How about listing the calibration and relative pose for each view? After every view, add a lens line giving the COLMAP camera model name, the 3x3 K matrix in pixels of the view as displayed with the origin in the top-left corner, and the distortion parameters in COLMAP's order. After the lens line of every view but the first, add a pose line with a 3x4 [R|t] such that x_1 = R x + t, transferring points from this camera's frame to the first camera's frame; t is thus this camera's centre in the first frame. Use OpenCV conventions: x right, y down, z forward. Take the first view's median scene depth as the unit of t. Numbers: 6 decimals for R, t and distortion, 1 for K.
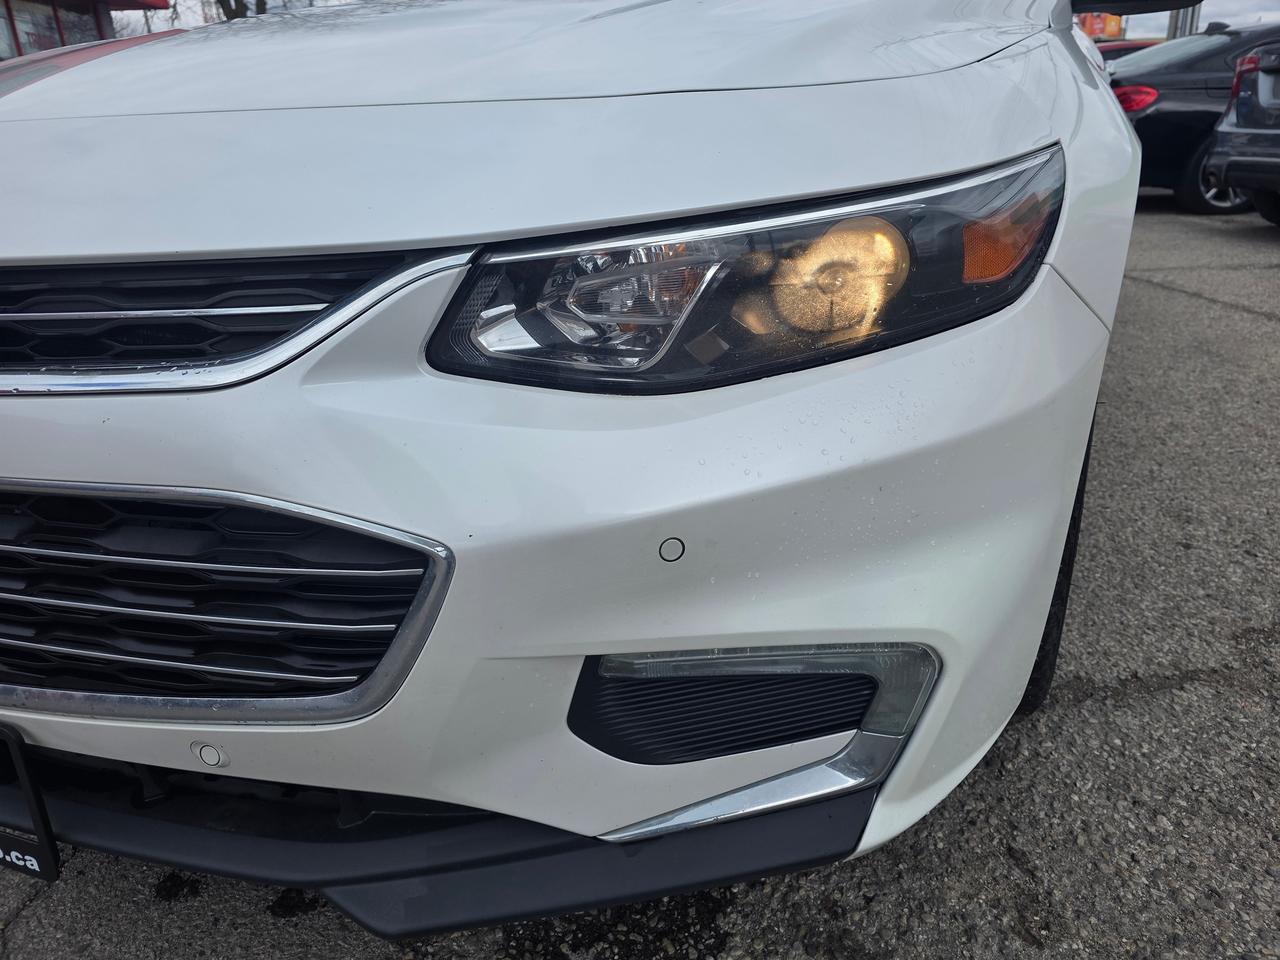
lens RADIAL K [[865.9, 0, 637.3], [0, 865.9, 479.2], [0, 0, 1]] dist [0.048365, -0.048710]
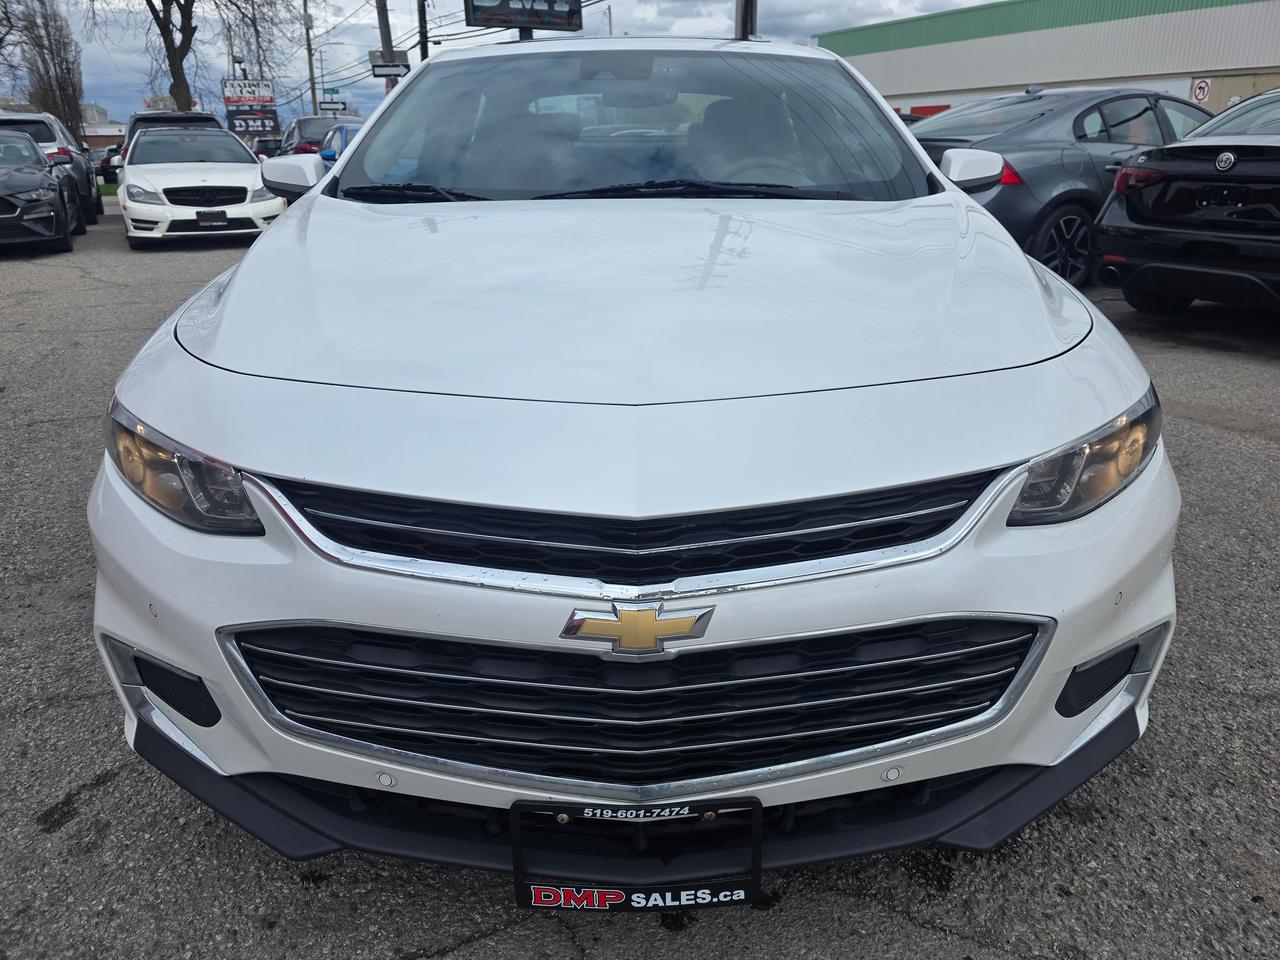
lens RADIAL K [[865.9, 0, 650.7], [0, 865.9, 467.6], [0, 0, 1]] dist [0.048365, -0.048710]
pose [[0.897867, -0.126860, 0.421594, -1.537223], [0.142304, 0.989809, -0.005224, -0.319610], [-0.416635, 0.064685, 0.906770, -0.349737]]
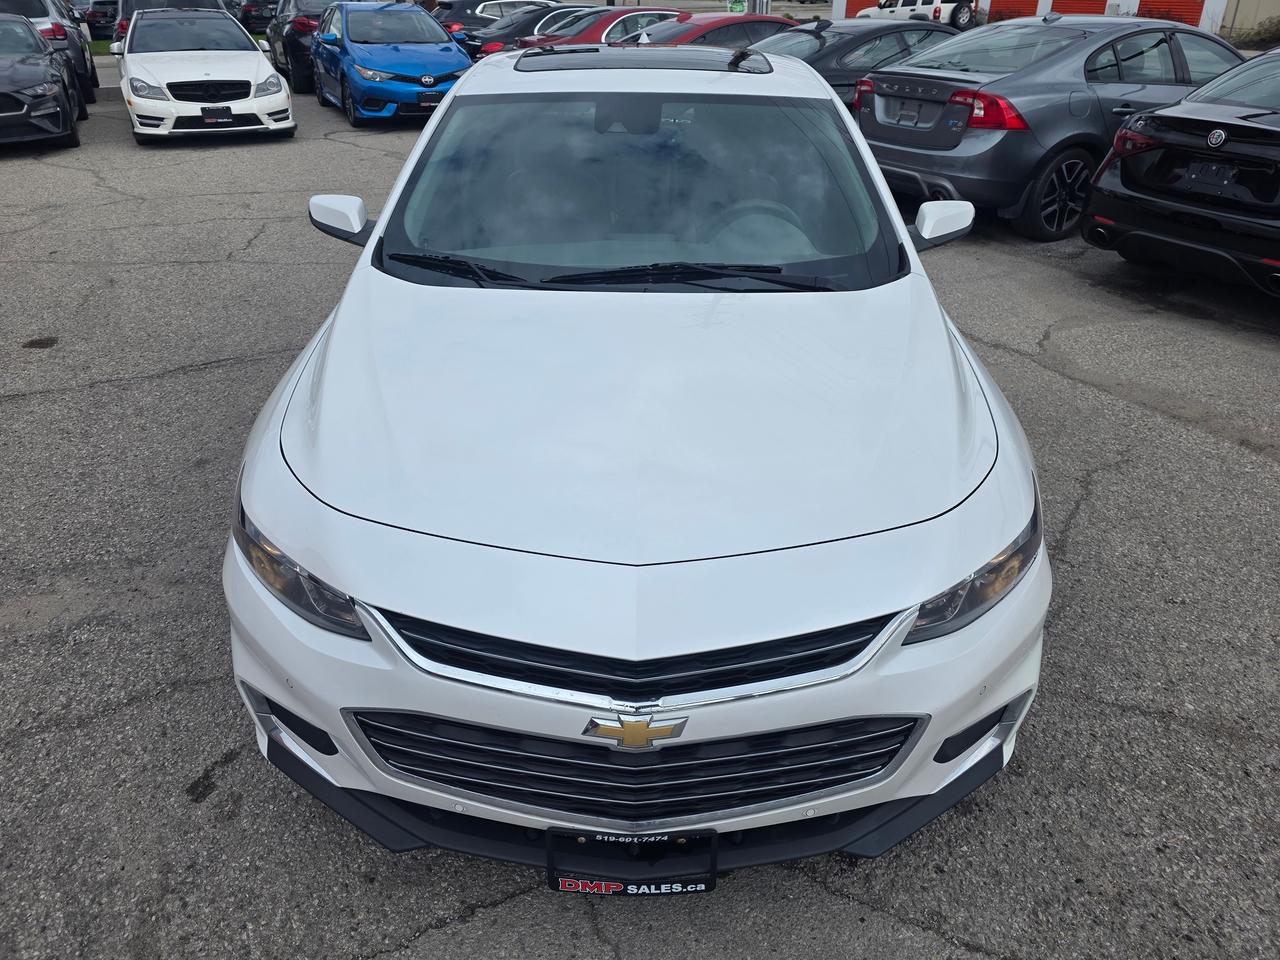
lens RADIAL K [[865.9, 0, 645.6], [0, 865.9, 472.7], [0, 0, 1]] dist [0.048365, -0.048710]
pose [[0.904636, -0.170887, 0.390424, -1.680876], [0.121535, 0.981493, 0.147992, -1.010999], [-0.408488, -0.086428, 0.908662, -0.908154]]
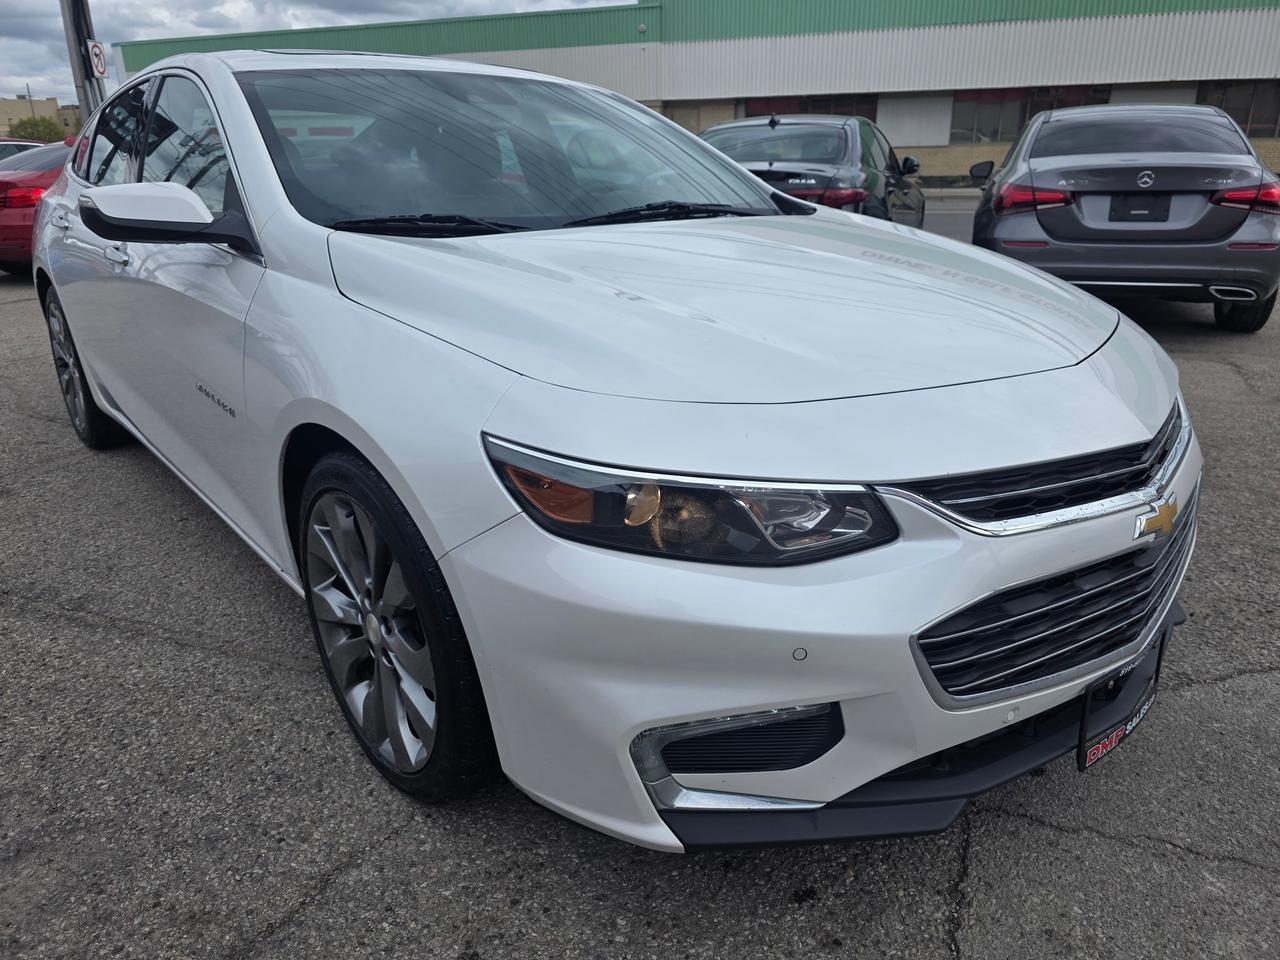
lens RADIAL K [[865.9, 0, 650.2], [0, 865.9, 472.7], [0, 0, 1]] dist [0.048365, -0.048710]
pose [[0.399905, -0.277140, 0.873653, -3.222670], [0.333026, 0.931980, 0.143204, -0.854518], [-0.853915, 0.233681, 0.464998, 1.061535]]
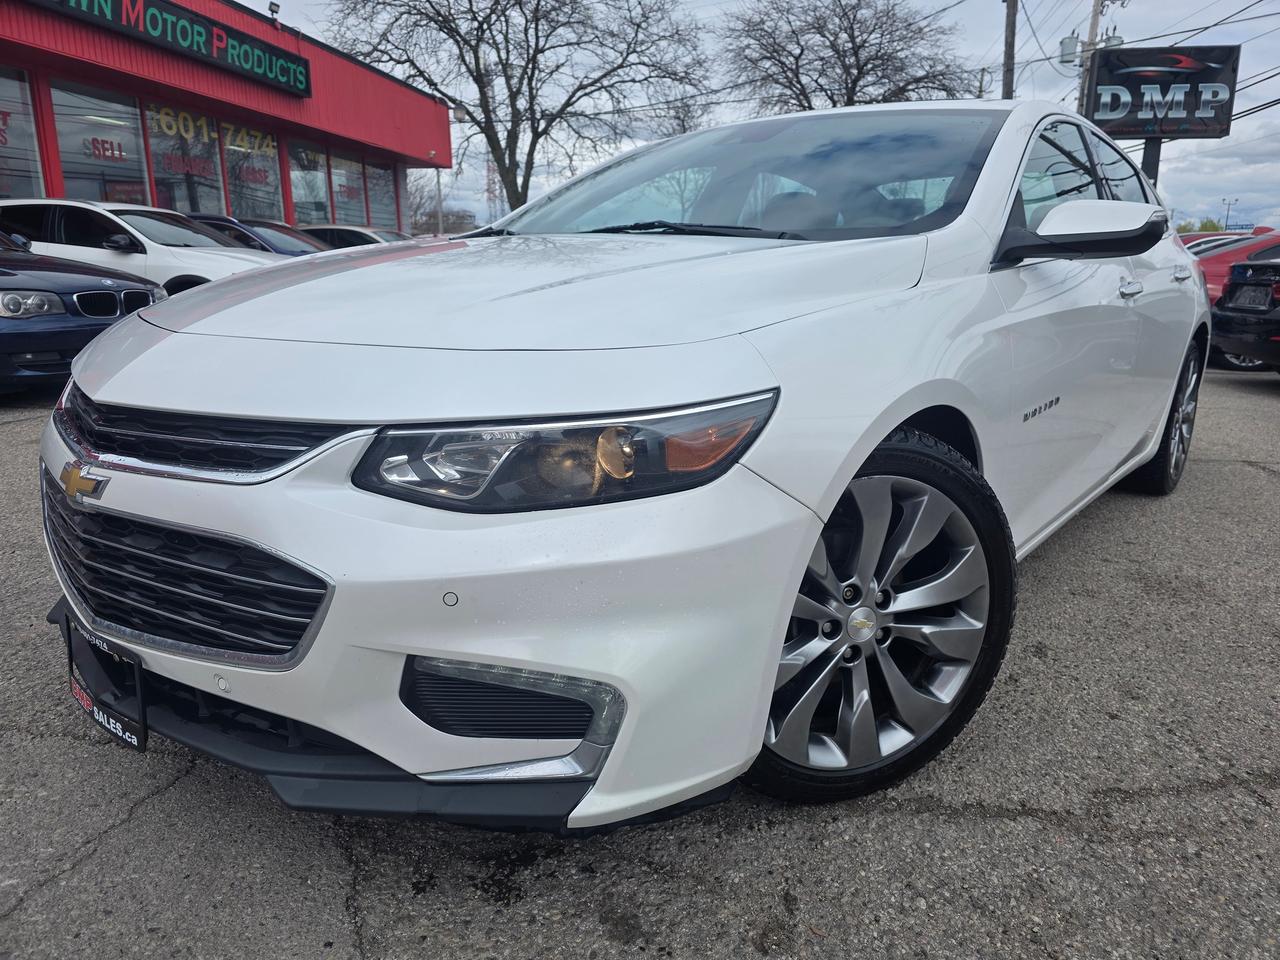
lens RADIAL K [[865.9, 0, 649.1], [0, 865.9, 484.9], [0, 0, 1]] dist [0.048365, -0.048710]
pose [[0.967186, 0.107475, -0.230220, 0.738418], [-0.137364, 0.983471, -0.117965, 0.003588], [0.213736, 0.145718, 0.965962, -0.616652]]
